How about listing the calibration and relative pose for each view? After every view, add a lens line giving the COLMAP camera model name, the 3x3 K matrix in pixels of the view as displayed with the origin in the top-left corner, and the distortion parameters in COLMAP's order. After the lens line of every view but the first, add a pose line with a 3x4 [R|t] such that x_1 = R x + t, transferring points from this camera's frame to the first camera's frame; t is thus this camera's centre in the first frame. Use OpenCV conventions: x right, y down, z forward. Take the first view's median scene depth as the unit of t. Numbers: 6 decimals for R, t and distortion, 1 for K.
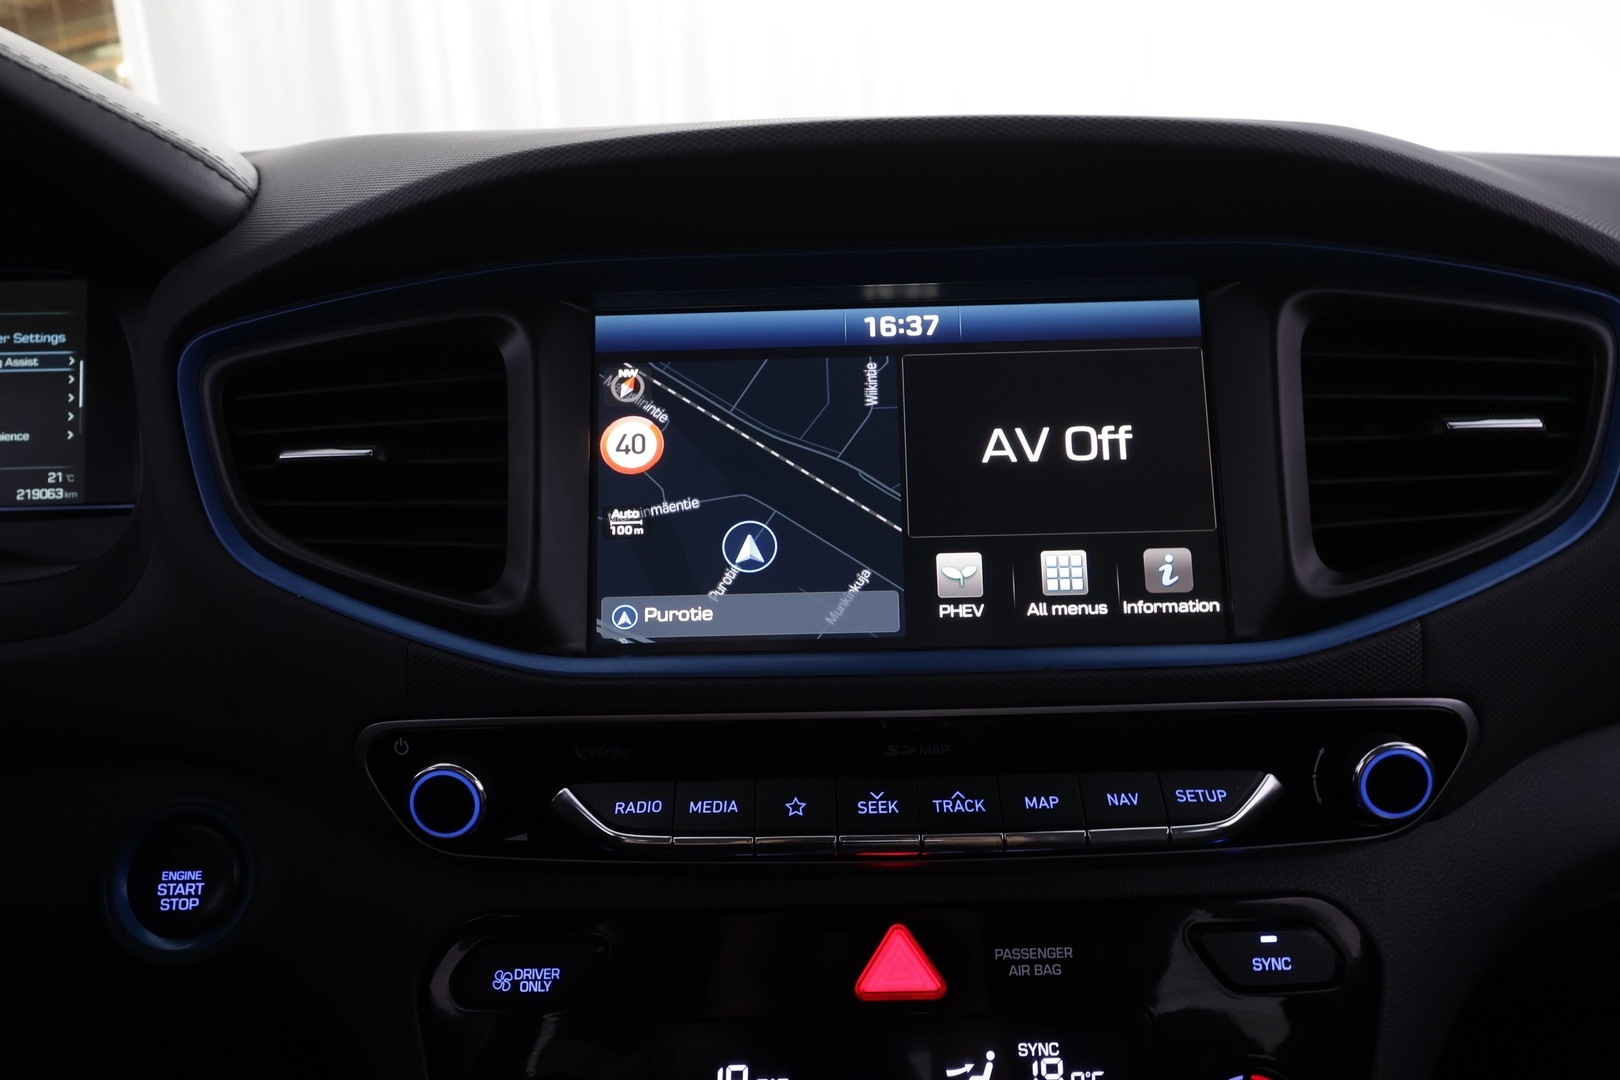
lens RADIAL K [[1027.5, 0, 814.9], [0, 1027.5, 541.7], [0, 0, 1]] dist [0.018415, 0.000410]
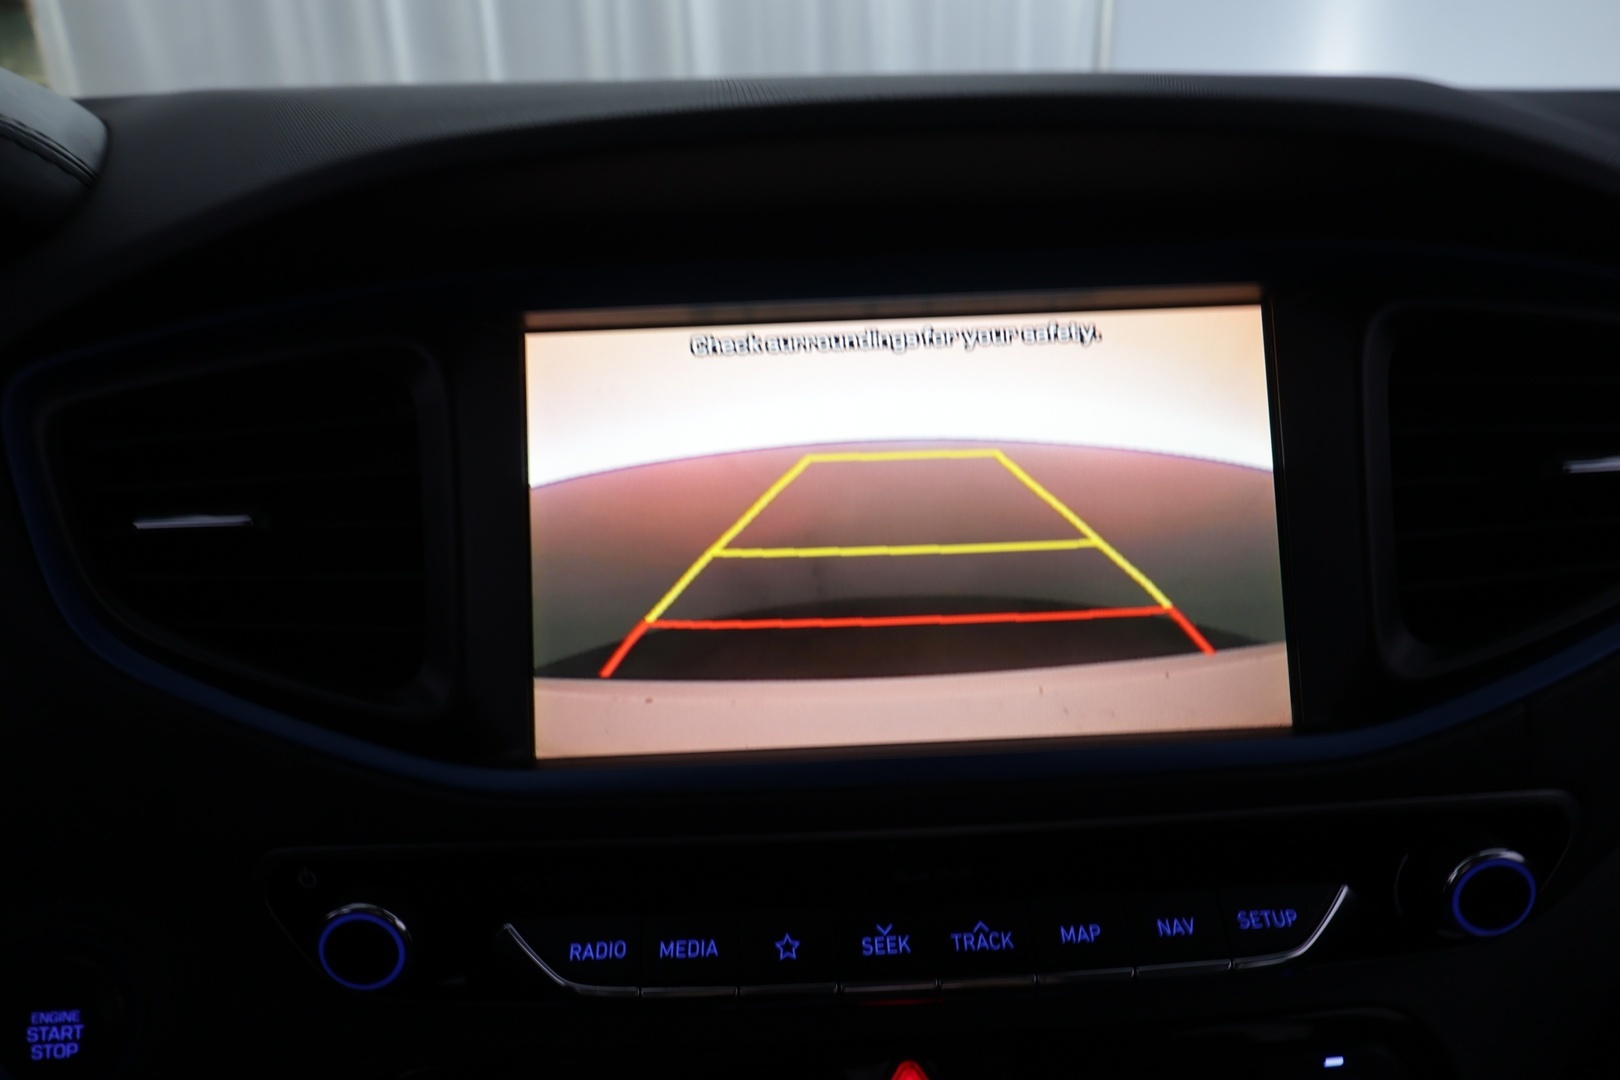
lens RADIAL K [[1027.5, 0, 815.1], [0, 1027.5, 537.0], [0, 0, 1]] dist [0.018415, 0.000410]
pose [[0.999360, -0.019053, 0.030269, -0.014415], [0.016579, 0.996659, 0.079980, -0.131923], [-0.031692, -0.079427, 0.996337, 0.182608]]
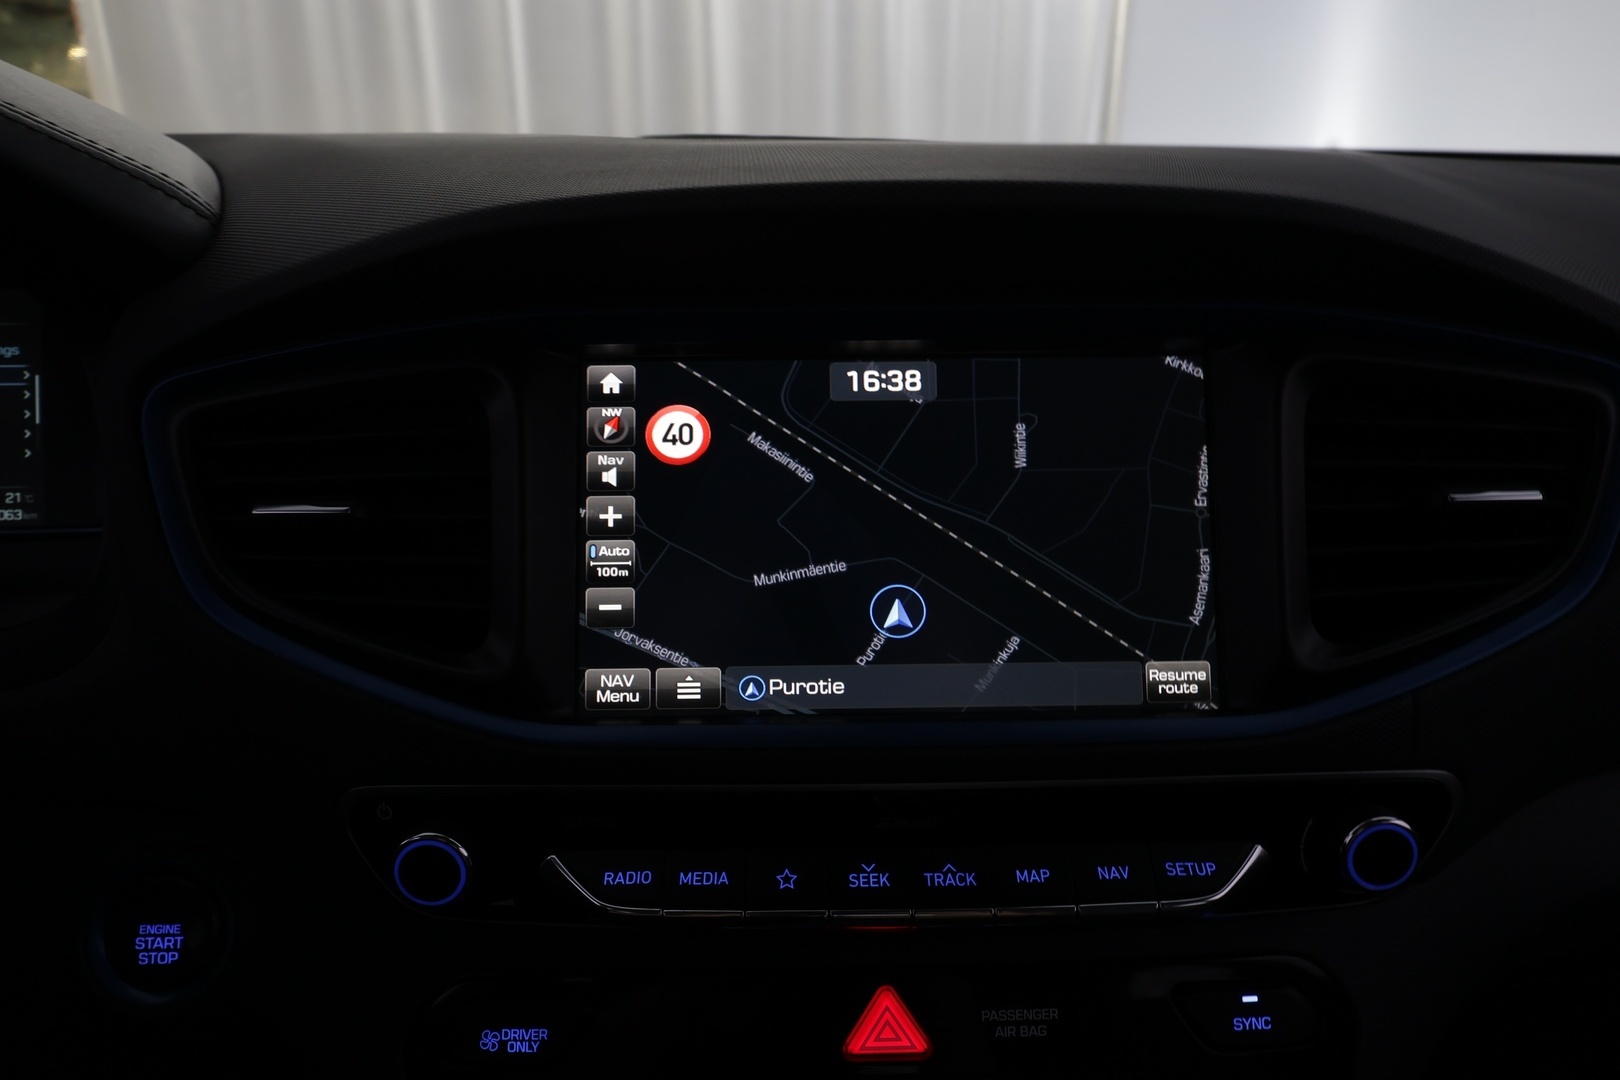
lens RADIAL K [[1027.5, 0, 814.3], [0, 1027.5, 542.1], [0, 0, 1]] dist [0.018415, 0.000410]
pose [[0.999600, 0.010886, 0.026113, -0.020270], [-0.012479, 0.998020, 0.061652, -0.121731], [-0.025390, -0.061953, 0.997756, 0.025070]]
